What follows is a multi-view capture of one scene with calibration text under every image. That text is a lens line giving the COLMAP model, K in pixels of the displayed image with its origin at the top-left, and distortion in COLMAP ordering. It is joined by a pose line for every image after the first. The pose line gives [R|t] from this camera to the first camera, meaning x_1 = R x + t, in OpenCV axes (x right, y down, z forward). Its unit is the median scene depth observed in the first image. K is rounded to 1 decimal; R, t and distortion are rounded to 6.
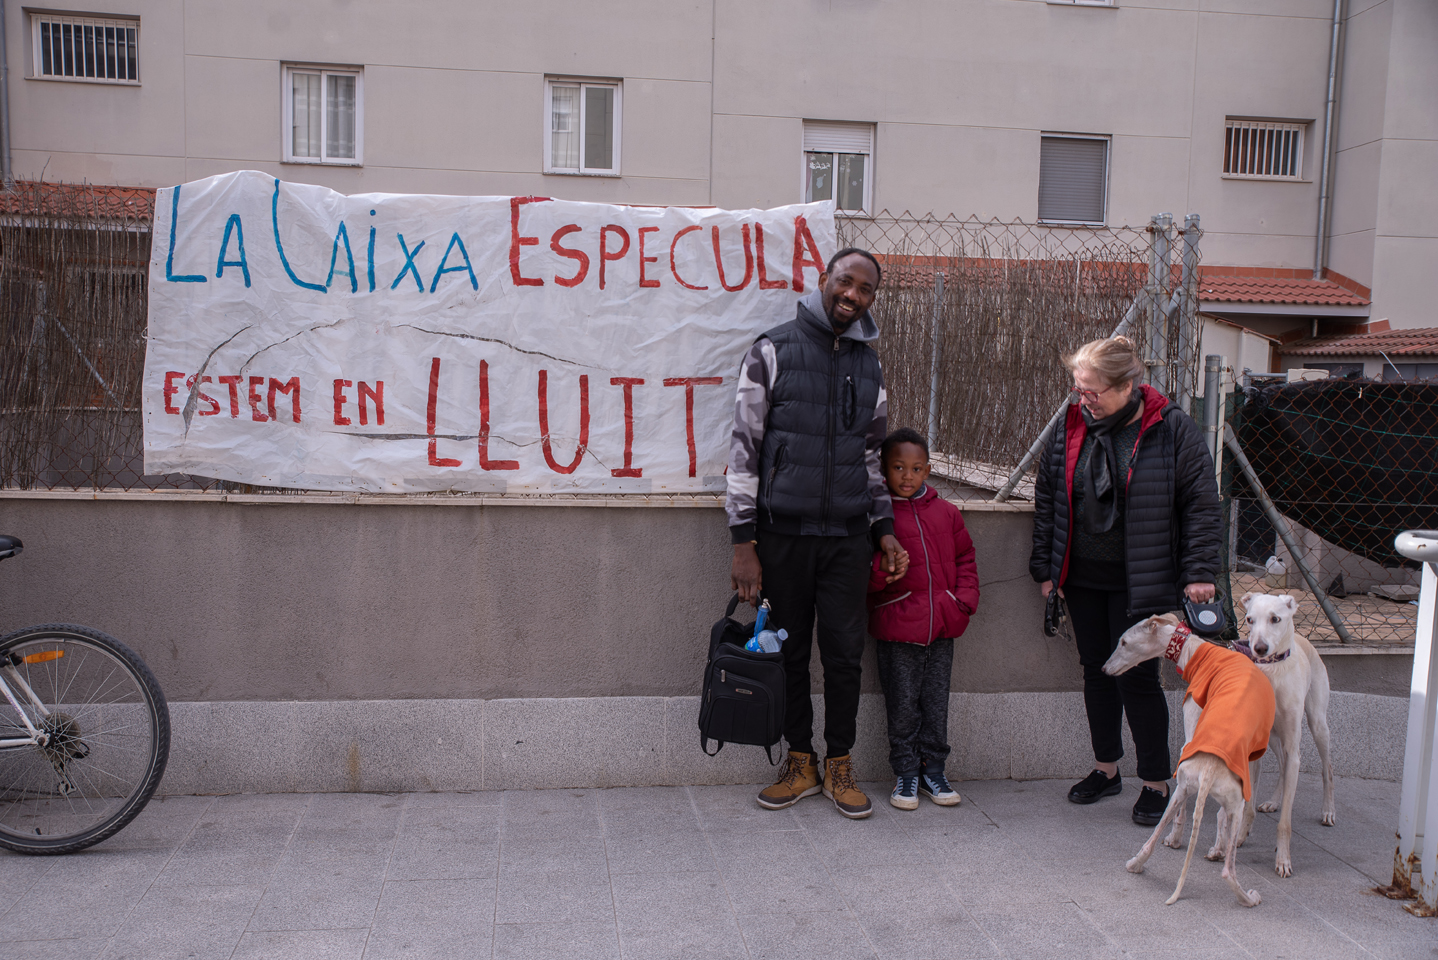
lens RADIAL K [[1075.6, 0, 719.0], [0, 1075.6, 480.0], [0, 0, 1]] dist [-0.000499, -0.000410]
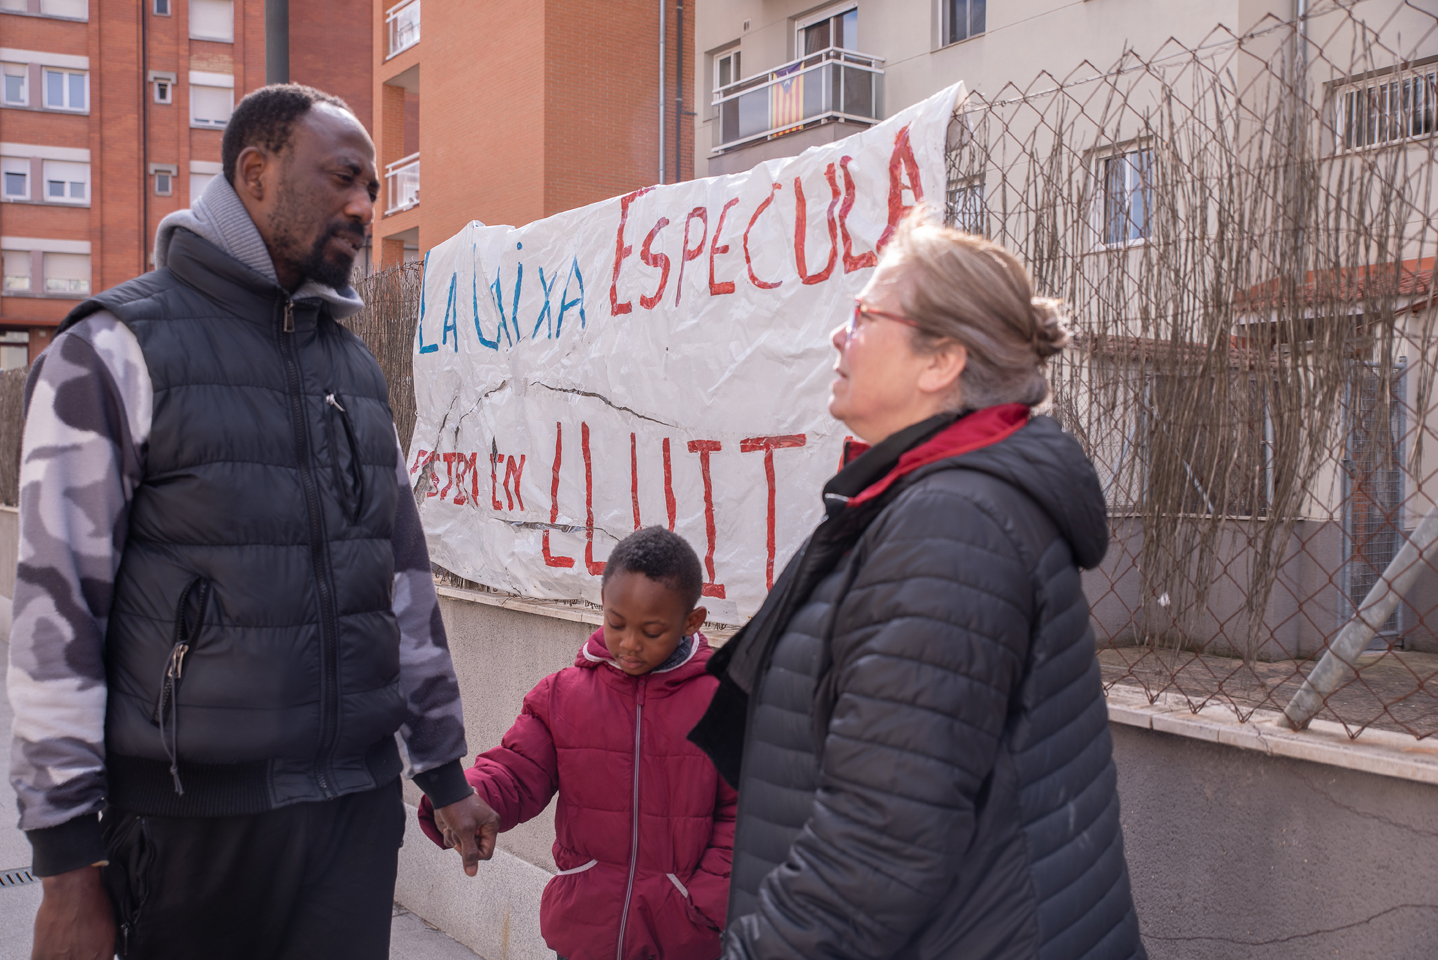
lens RADIAL K [[1075.6, 0, 719.0], [0, 1075.6, 480.0], [0, 0, 1]] dist [-0.000499, -0.000410]
pose [[0.887559, -0.009295, -0.460600, 0.214844], [-0.023599, 0.997567, -0.065605, -0.030419], [0.460089, 0.069098, 0.885180, 0.445608]]
